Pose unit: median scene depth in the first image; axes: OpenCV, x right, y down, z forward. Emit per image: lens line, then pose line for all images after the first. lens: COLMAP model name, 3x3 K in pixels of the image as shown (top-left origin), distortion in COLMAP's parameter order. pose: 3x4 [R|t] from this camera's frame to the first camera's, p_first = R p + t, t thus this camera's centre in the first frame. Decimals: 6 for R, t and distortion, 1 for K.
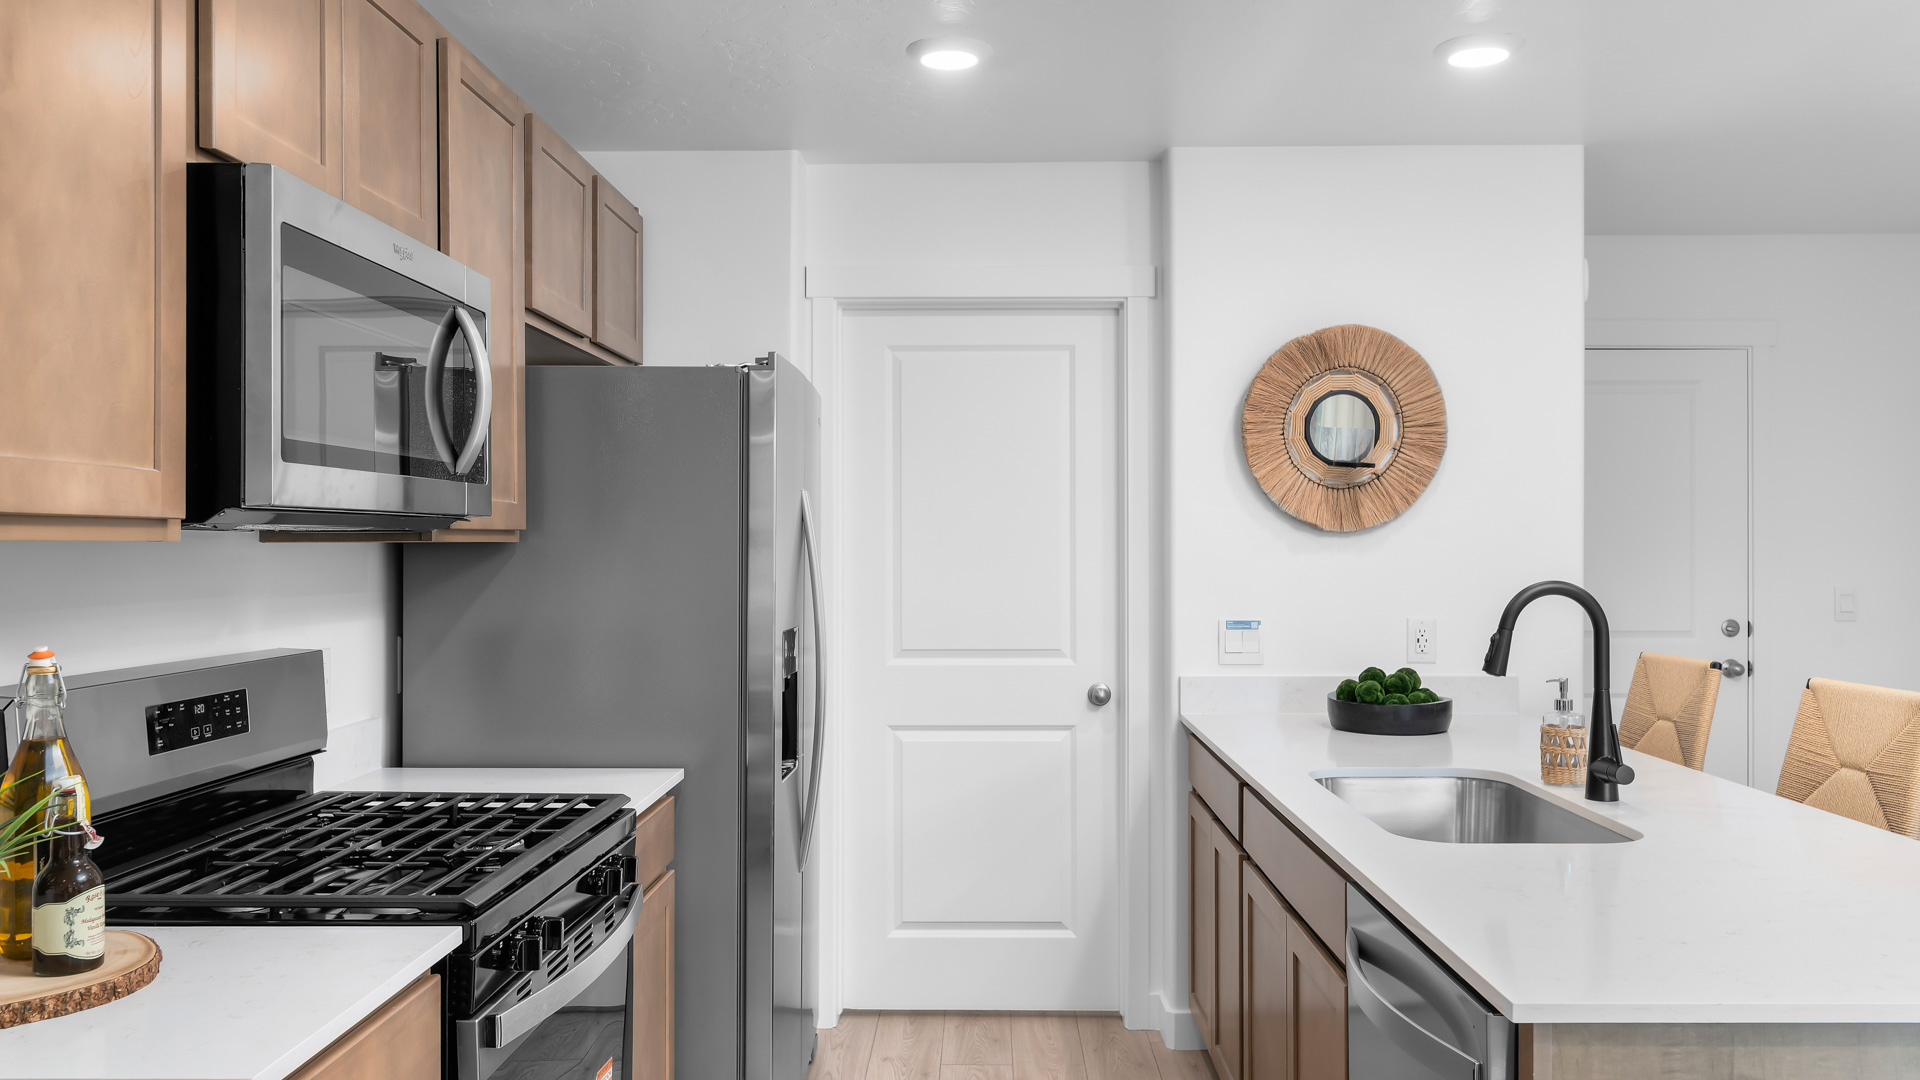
lens RADIAL K [[1421.2, 0, 966.8], [0, 1421.2, 550.6], [0, 0, 1]] dist [-0.014467, 0.003505]
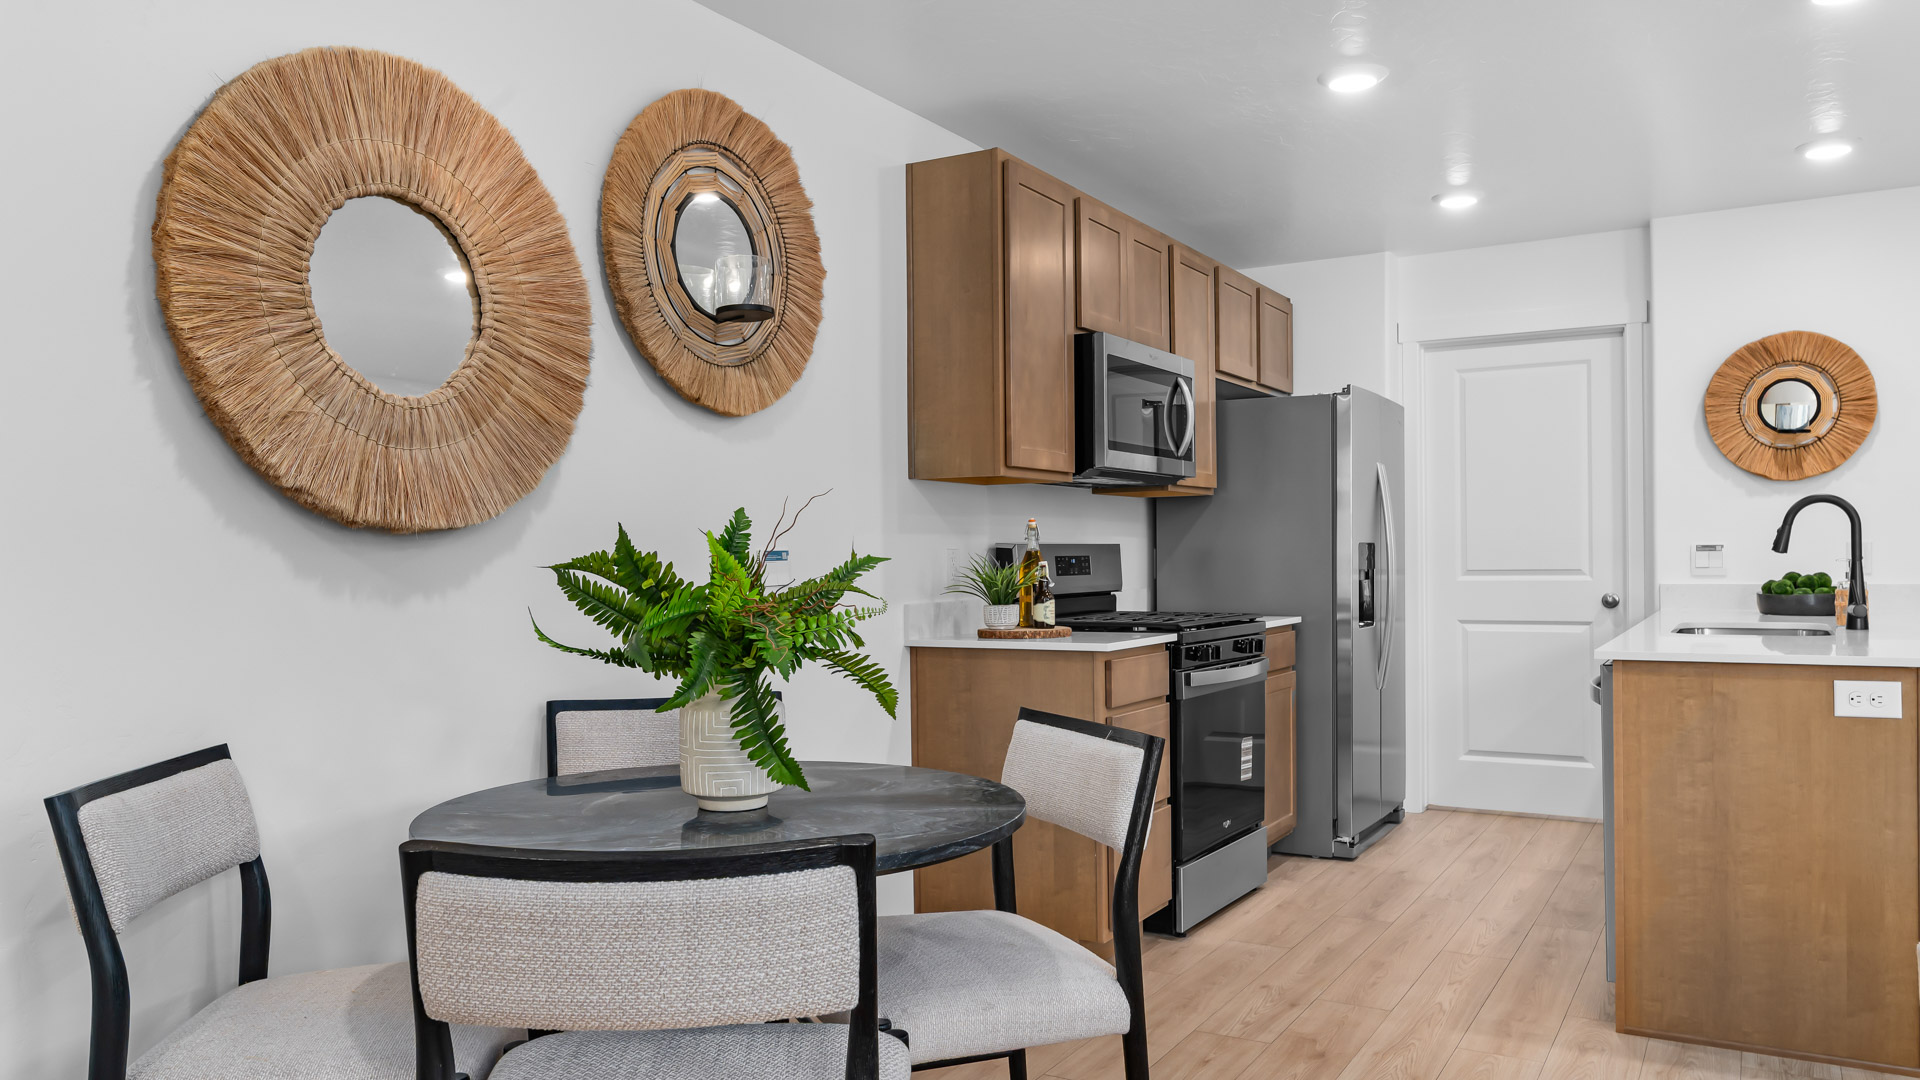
lens RADIAL K [[1349.6, 0, 969.1], [0, 1349.6, 569.6], [0, 0, 1]] dist [-0.008654, -0.003613]
pose [[0.867941, -0.004036, -0.496652, 0.247764], [0.007424, 0.999961, 0.004847, 0.069745], [0.496613, -0.007894, 0.867936, -0.608689]]
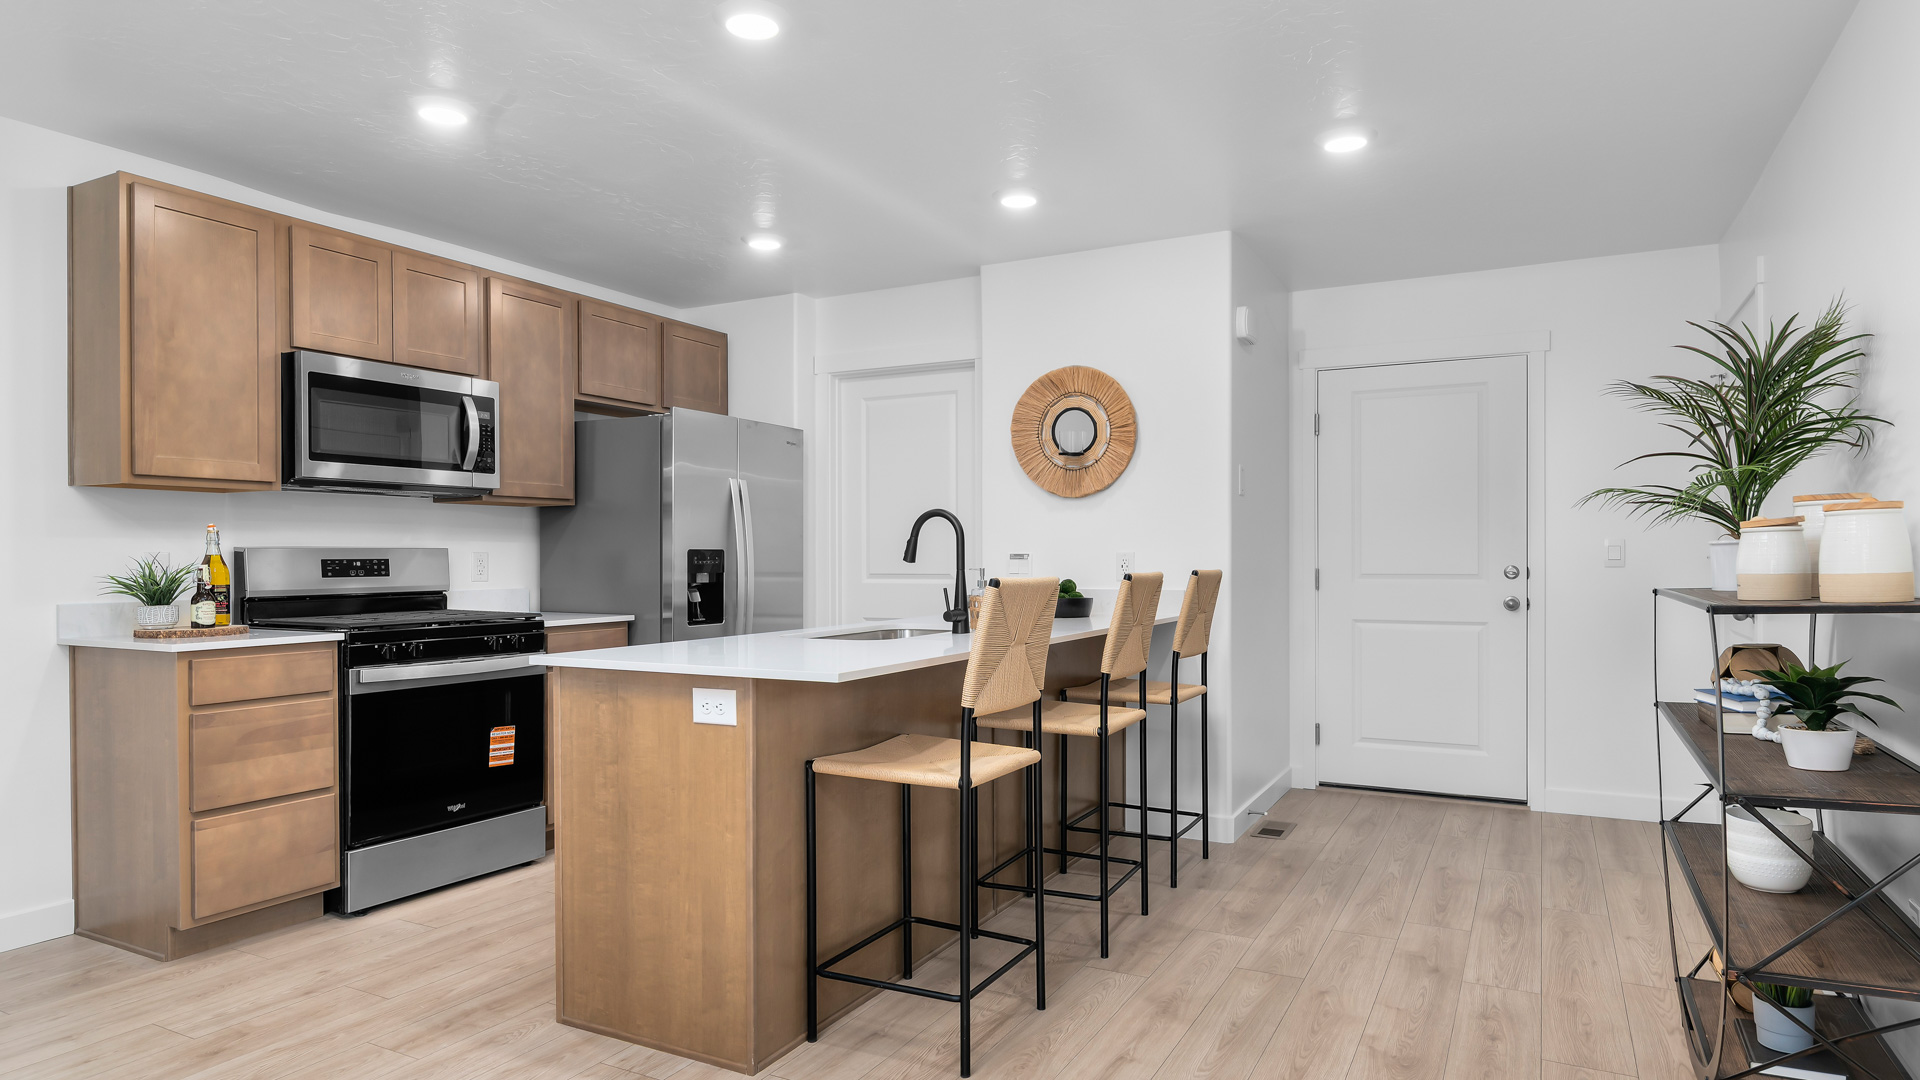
lens RADIAL K [[1078.7, 0, 990.9], [0, 1078.7, 571.2], [0, 0, 1]] dist [-0.000867, -0.004339]
pose [[0.895356, 0.004697, -0.445327, 0.803004], [-0.000536, 0.999955, 0.009470, 0.064712], [0.445351, -0.008240, 0.895318, -0.130999]]
